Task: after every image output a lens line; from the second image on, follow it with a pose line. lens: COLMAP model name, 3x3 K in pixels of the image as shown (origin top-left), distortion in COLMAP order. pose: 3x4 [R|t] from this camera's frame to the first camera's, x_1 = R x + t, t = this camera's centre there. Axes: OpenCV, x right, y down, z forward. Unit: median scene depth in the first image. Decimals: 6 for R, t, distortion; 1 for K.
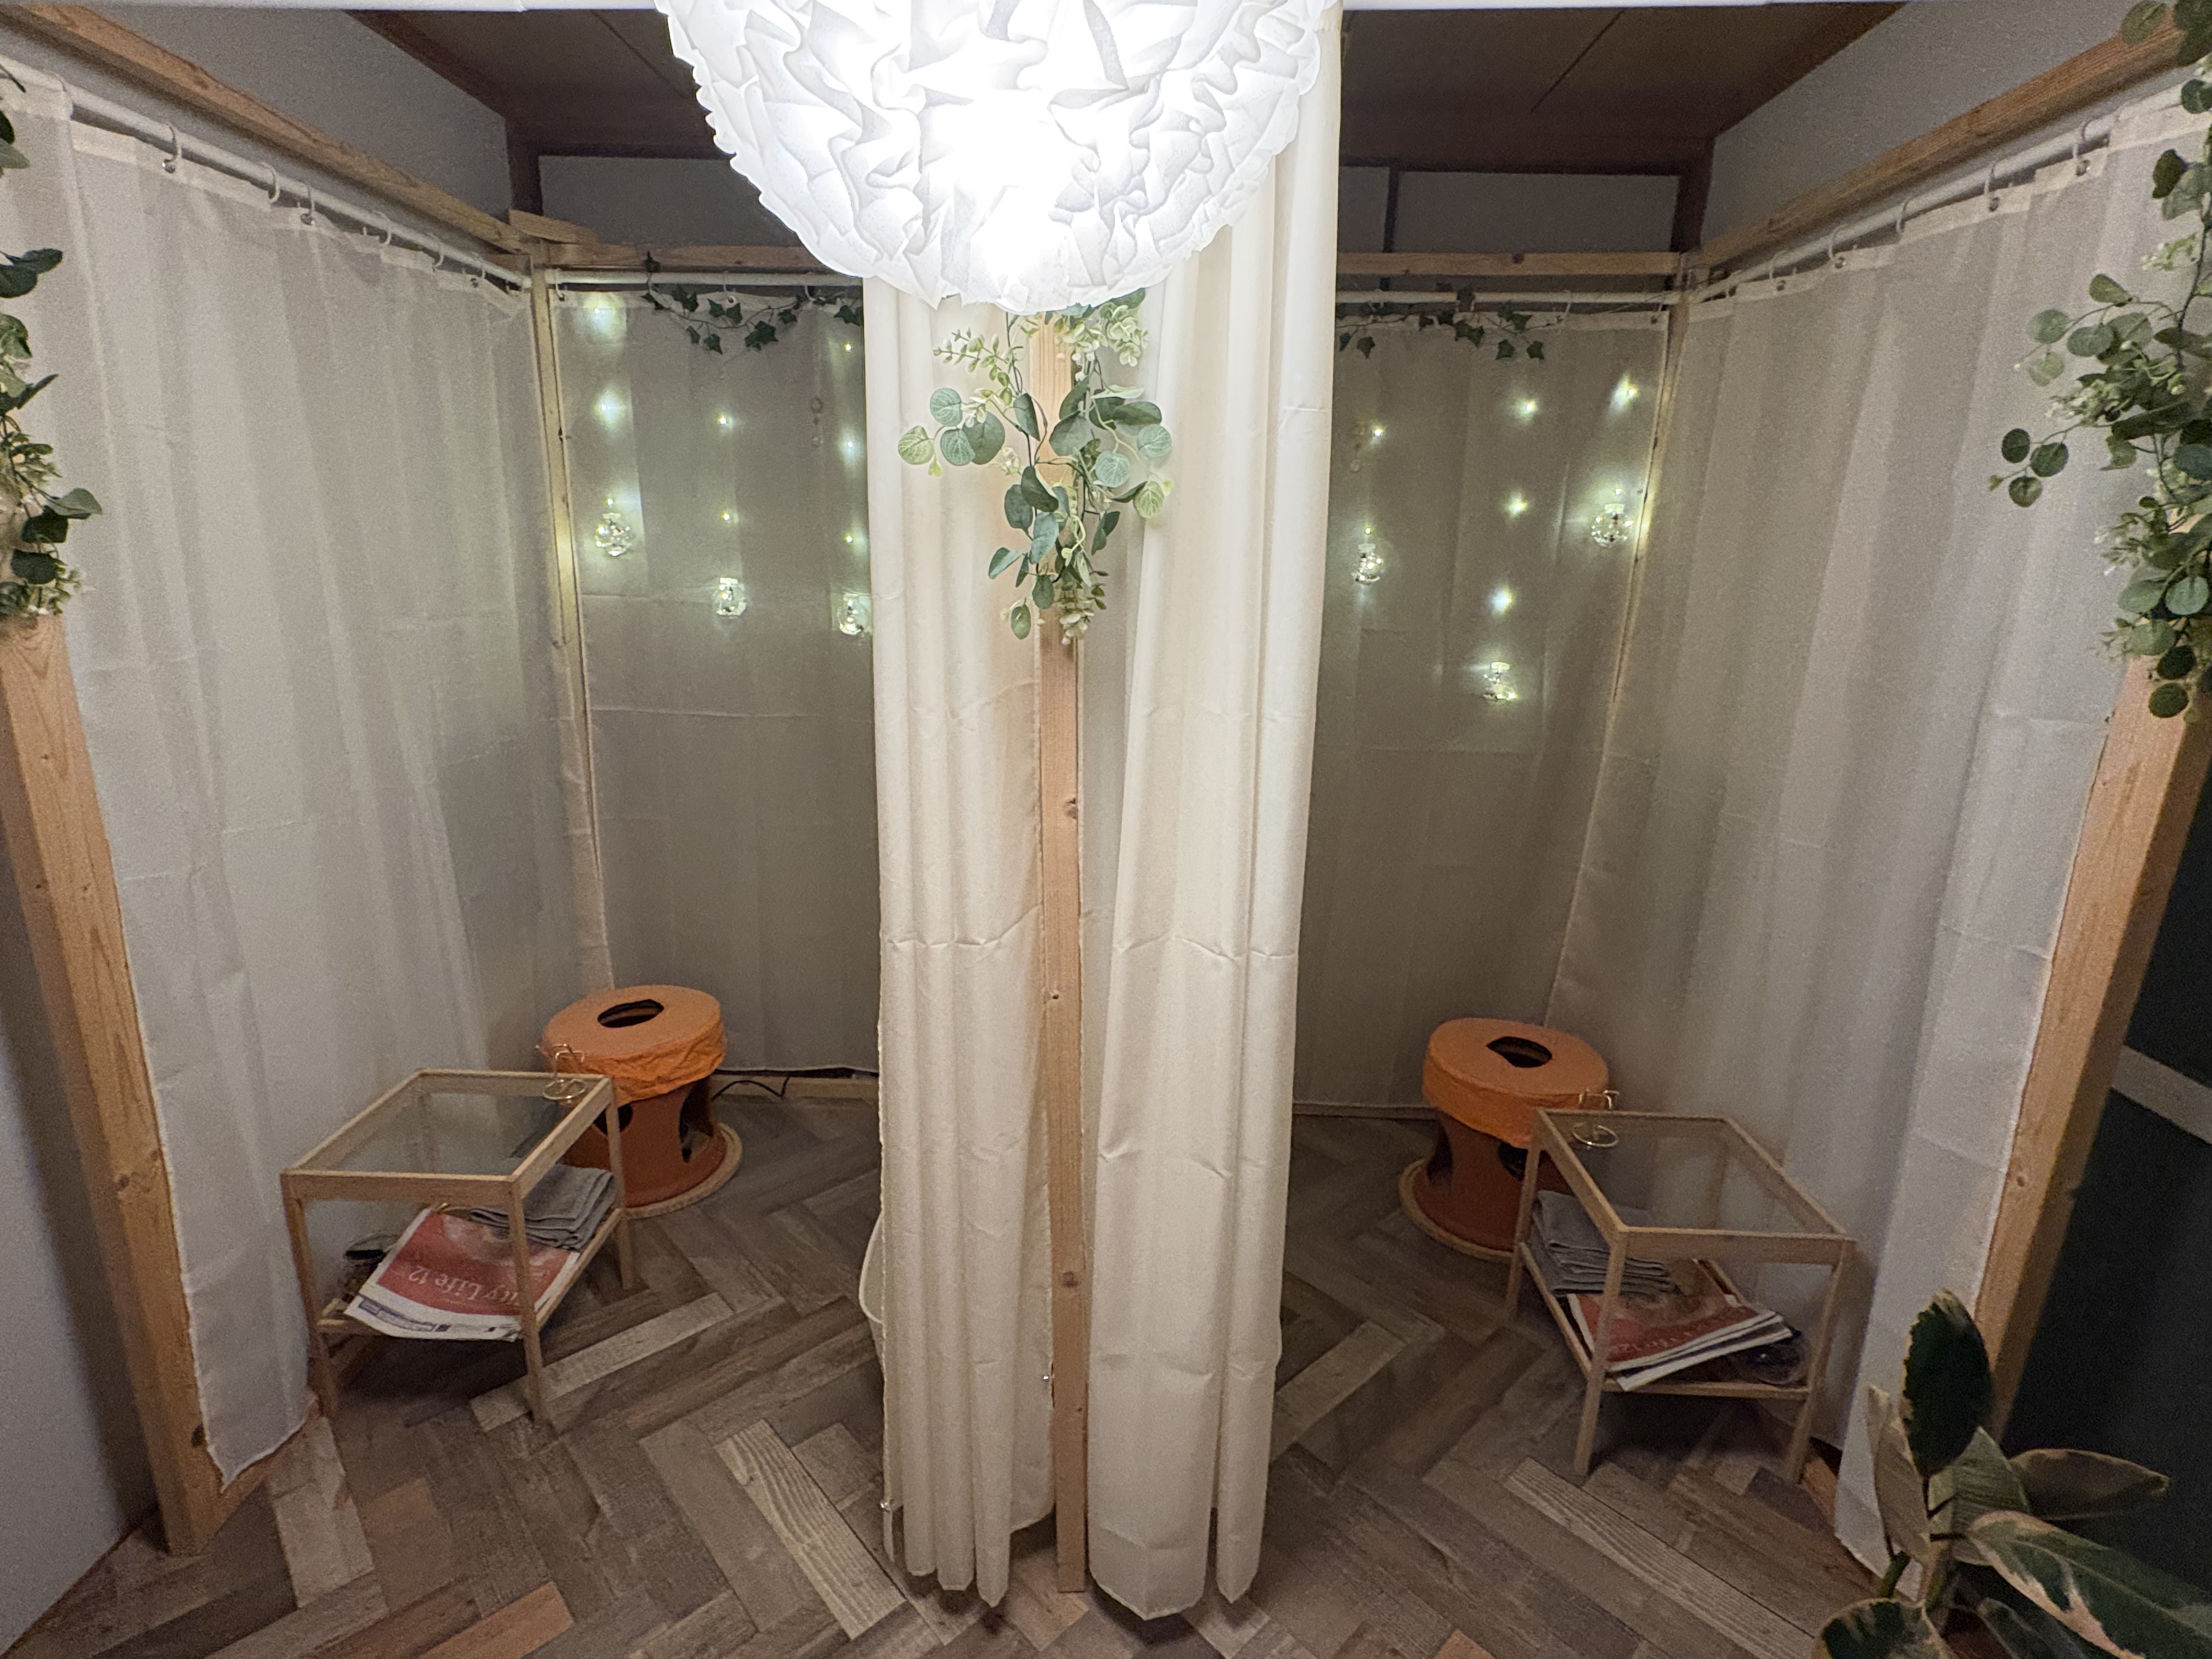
lens RADIAL K [[1103.7, 0, 1097.9], [0, 1103.7, 829.4], [0, 0, 1]] dist [-0.000955, 0.002150]
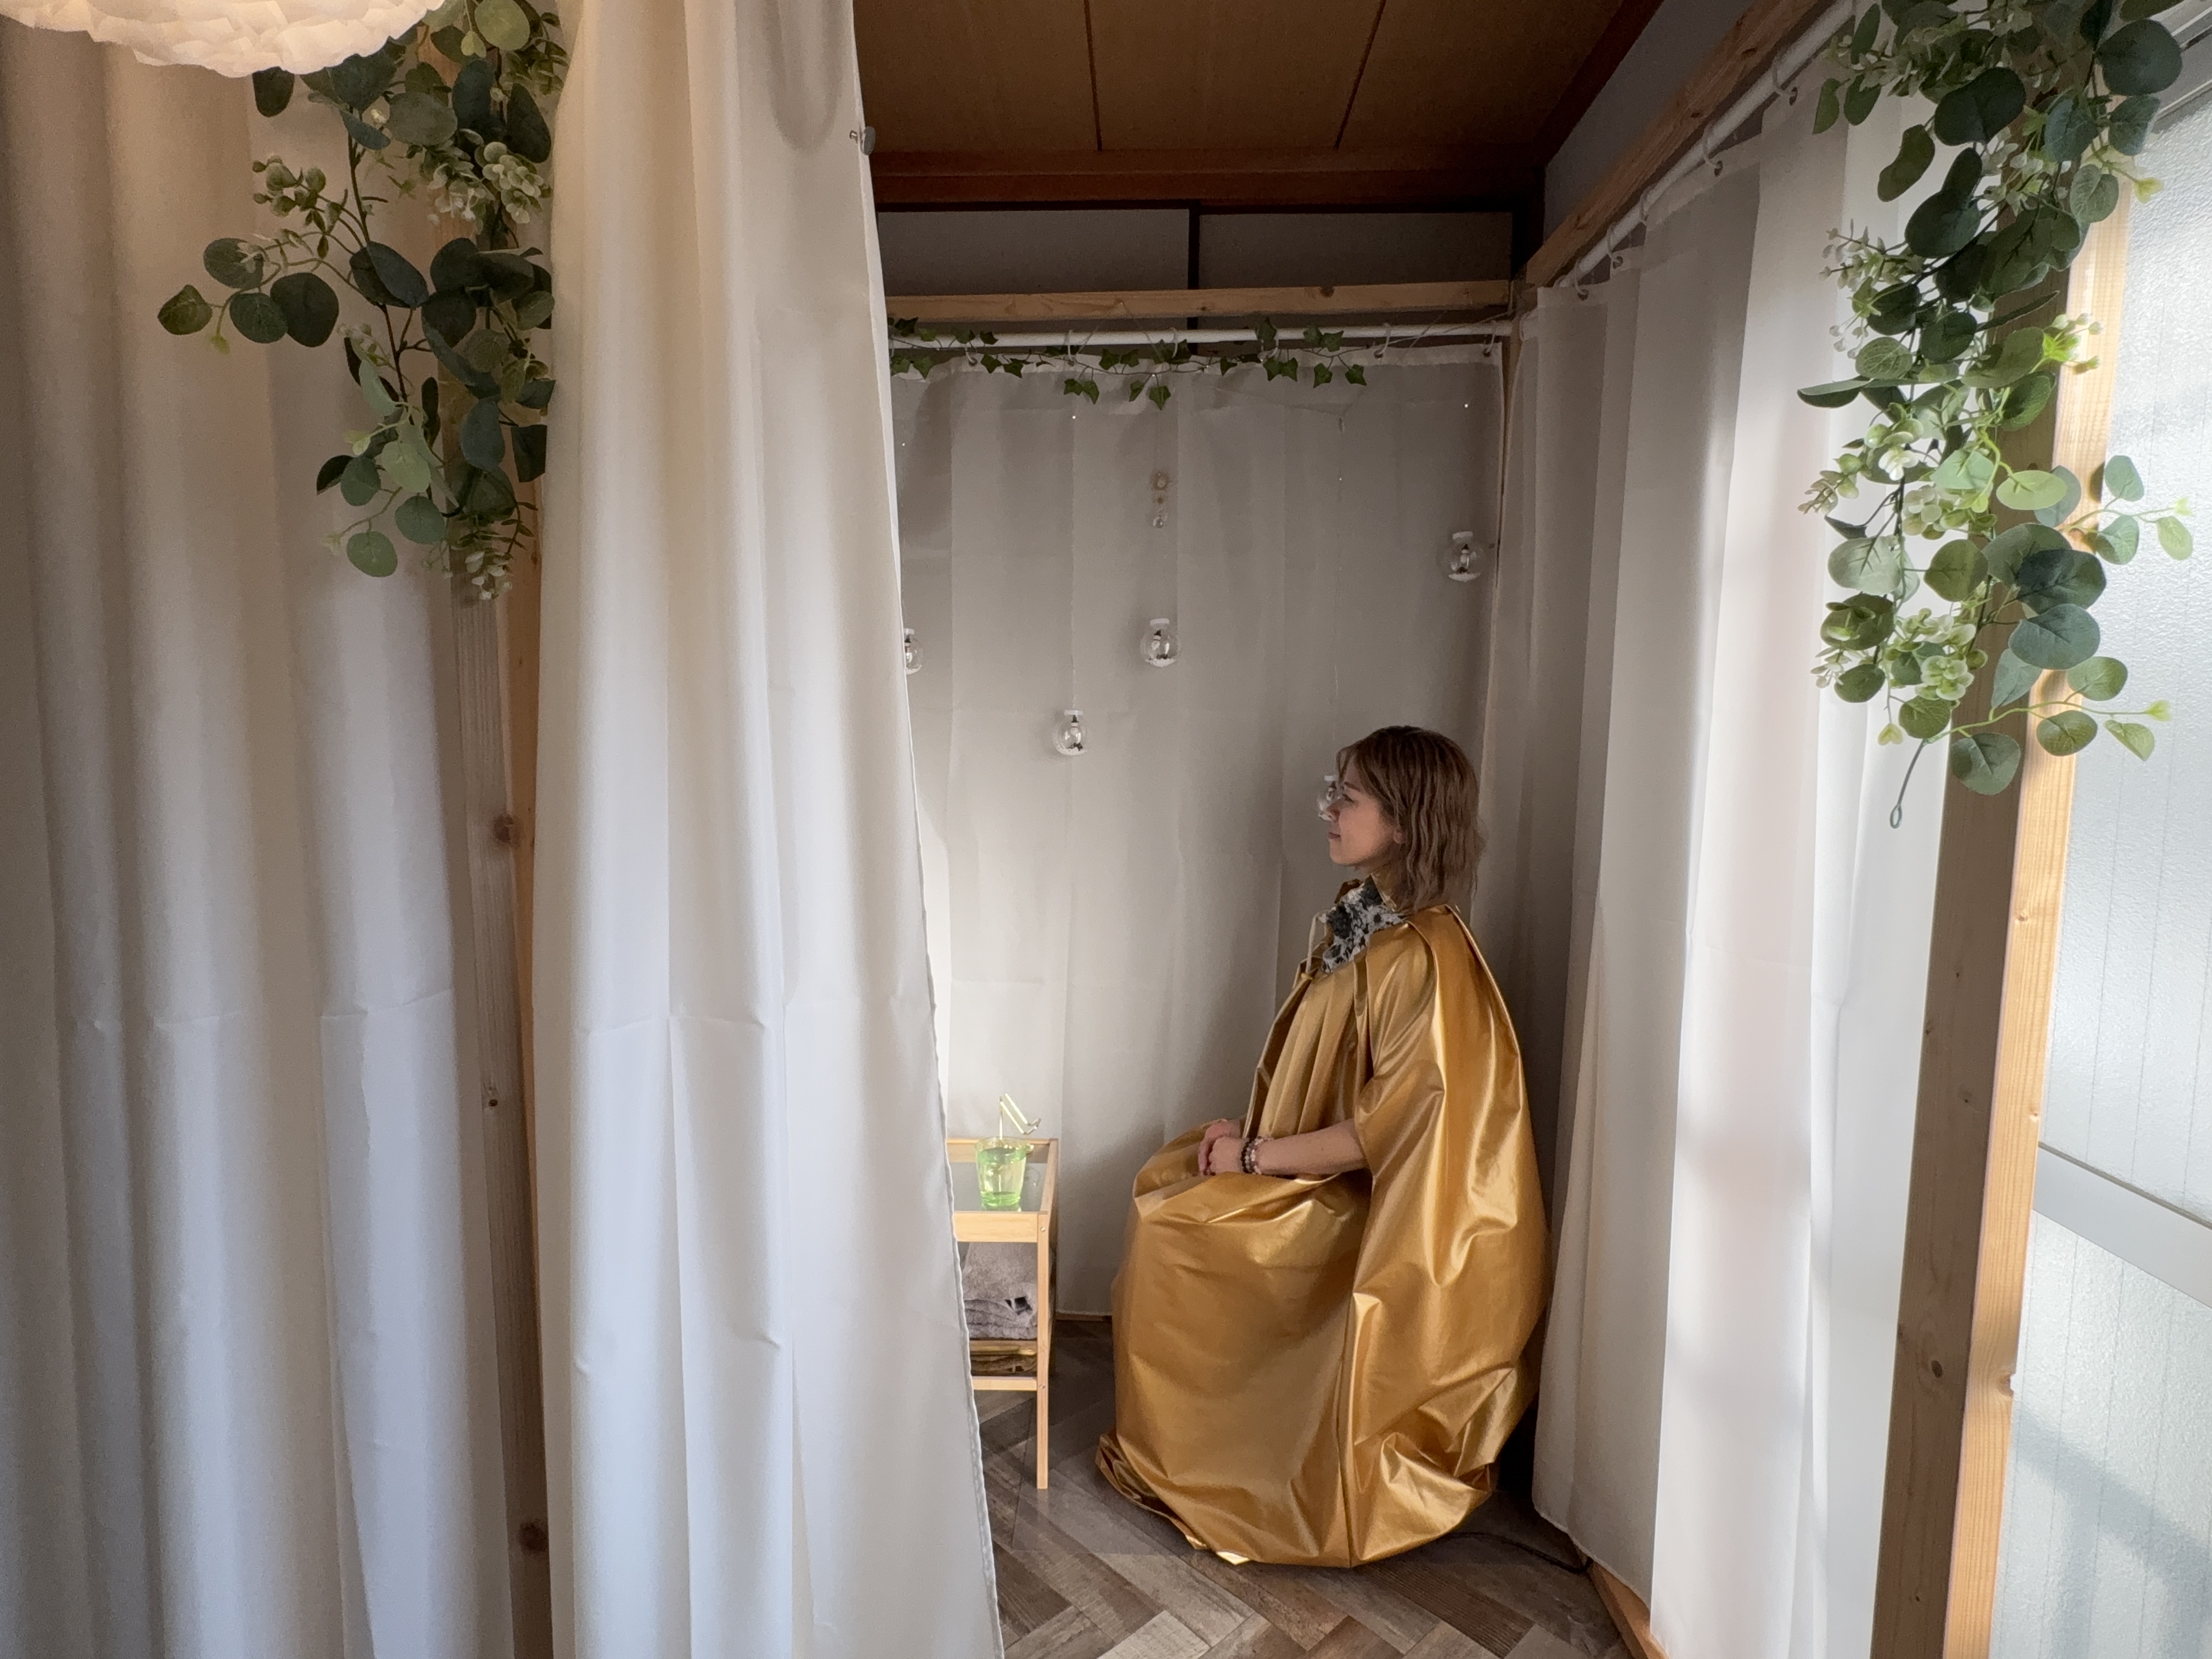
lens RADIAL K [[1209.3, 0, 1086.0], [0, 1209.3, 825.6], [0, 0, 1]] dist [-0.003146, -0.000107]
pose [[0.999787, -0.014313, -0.014898, 0.251091], [0.011518, 0.984821, -0.173188, 0.087562], [0.017151, 0.172979, 0.984776, 0.152517]]
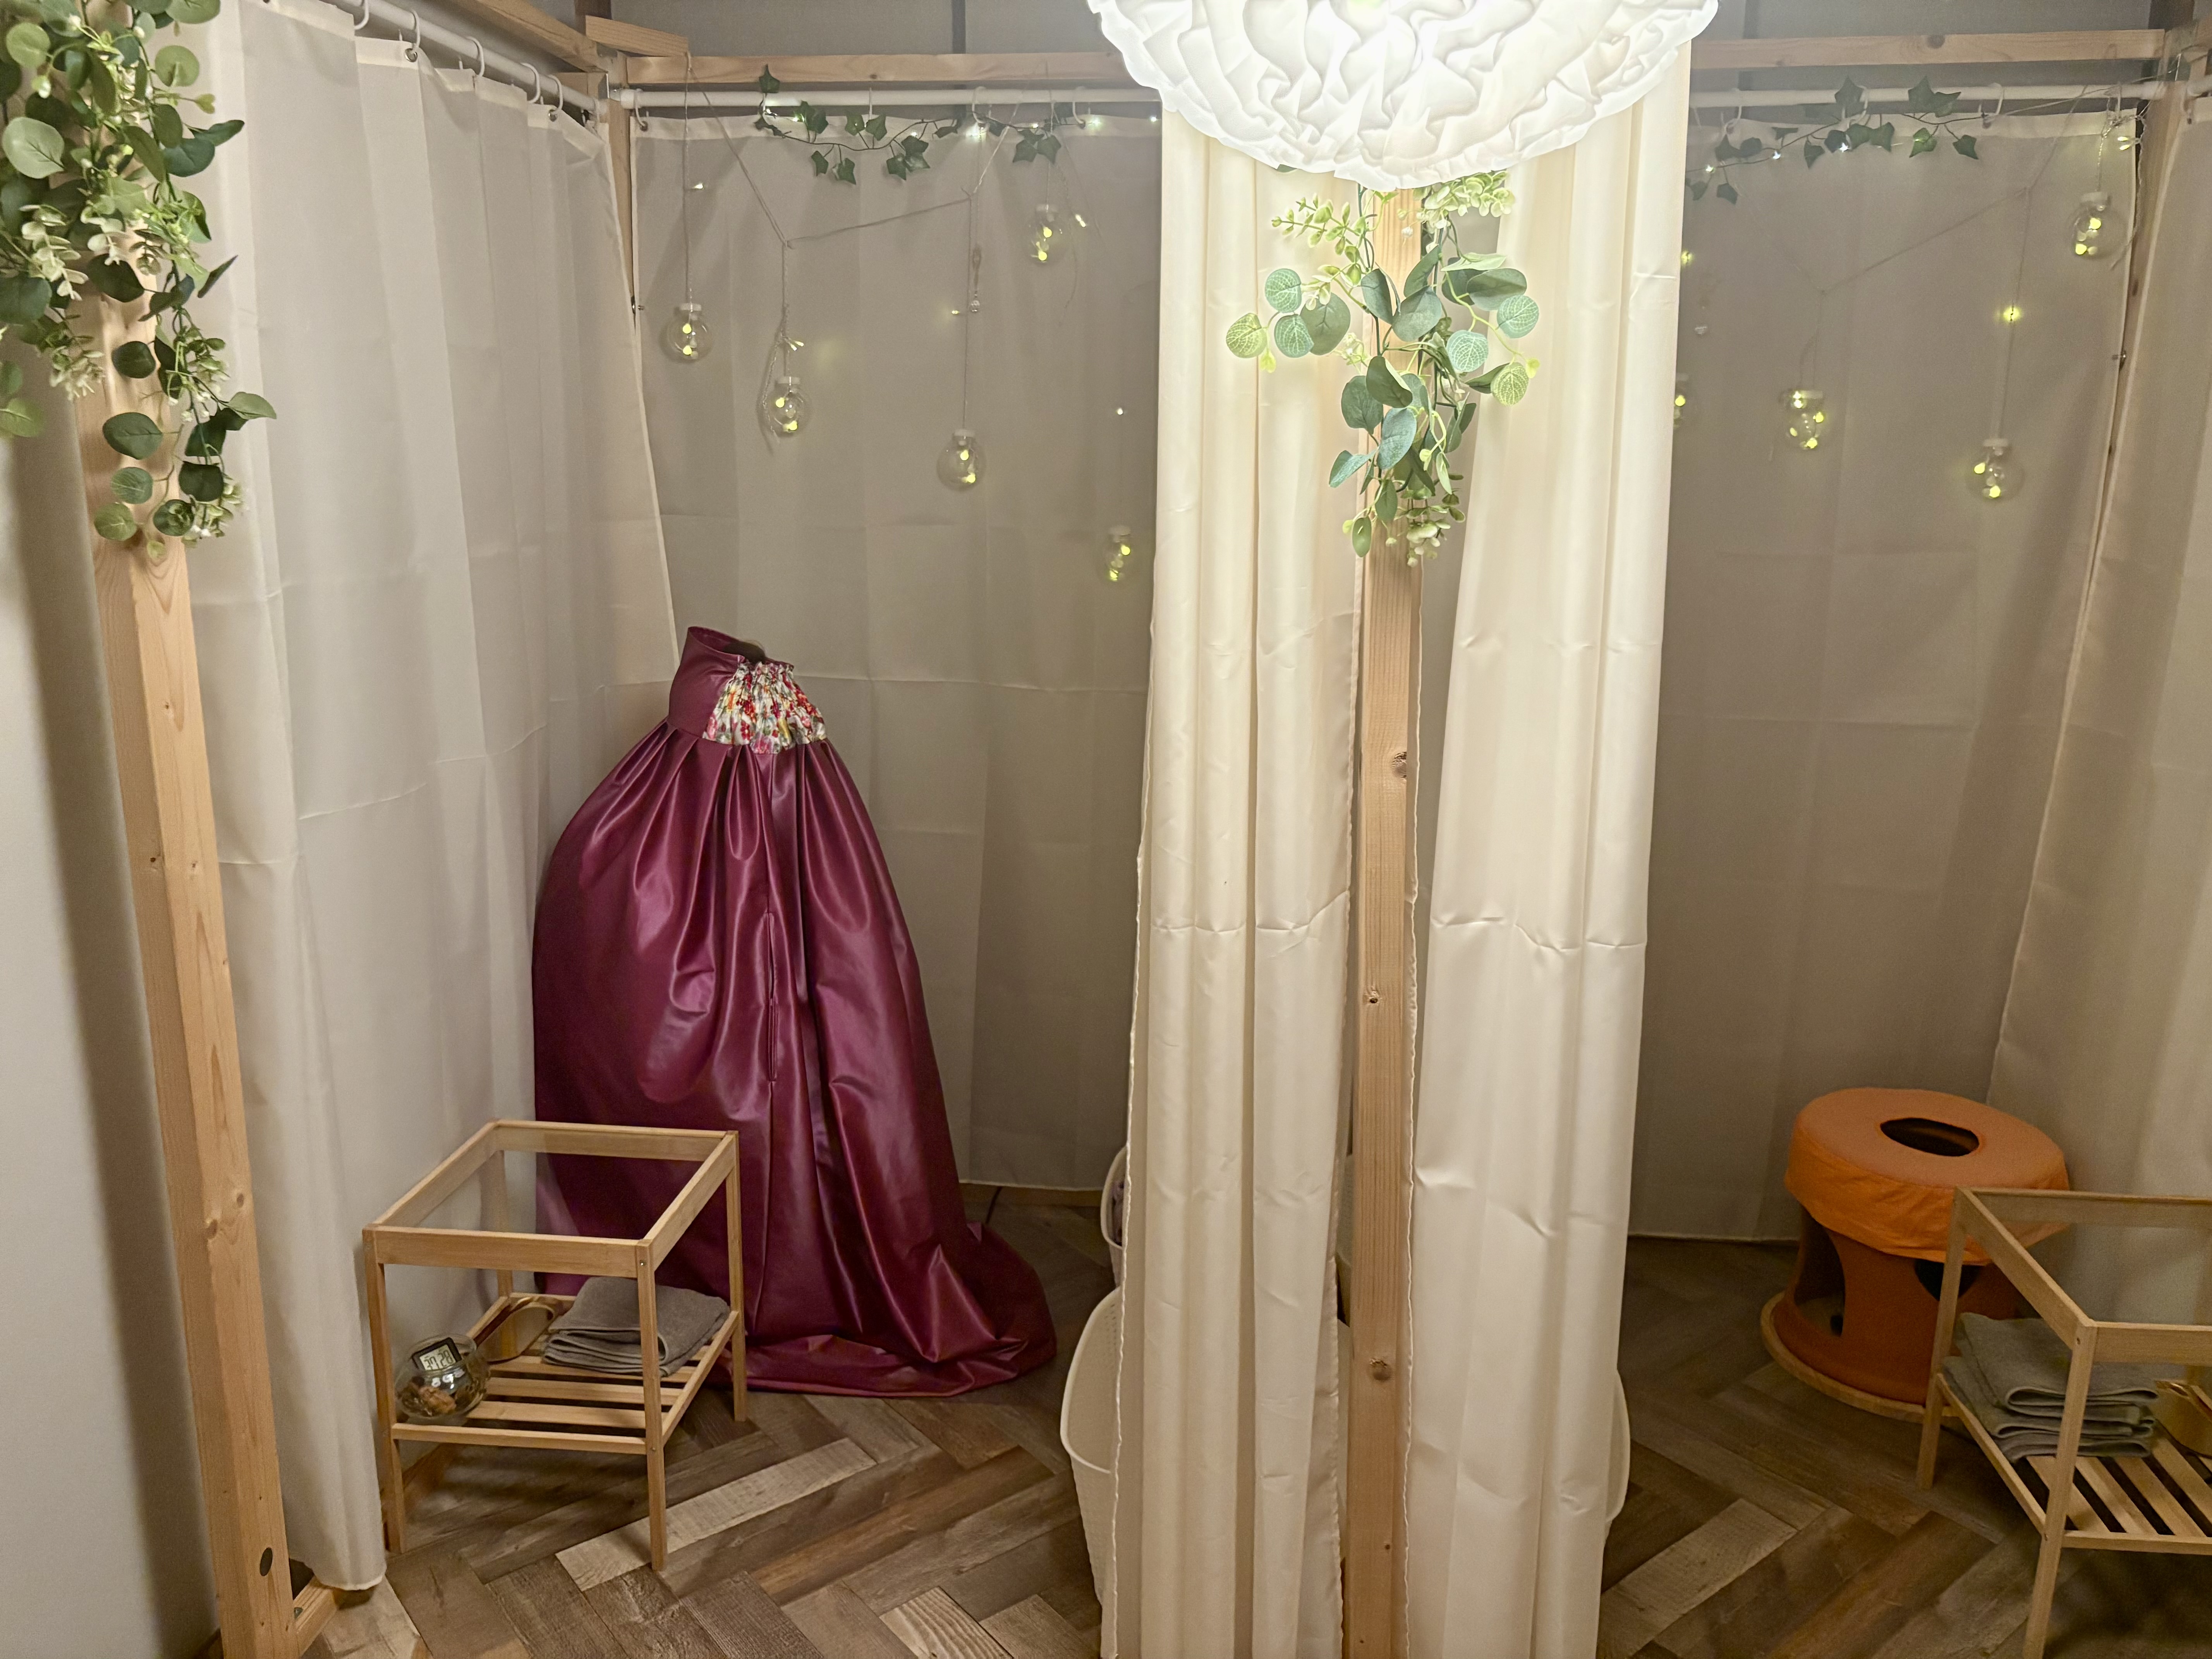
lens RADIAL K [[1693.5, 0, 1123.6], [0, 1693.5, 817.4], [0, 0, 1]] dist [0.039586, -0.037916]
pose [[0.998079, 0.002218, -0.061919, -0.106777], [-0.004263, 0.999449, -0.032915, 0.043931], [0.061811, 0.033116, 0.997538, -0.184927]]
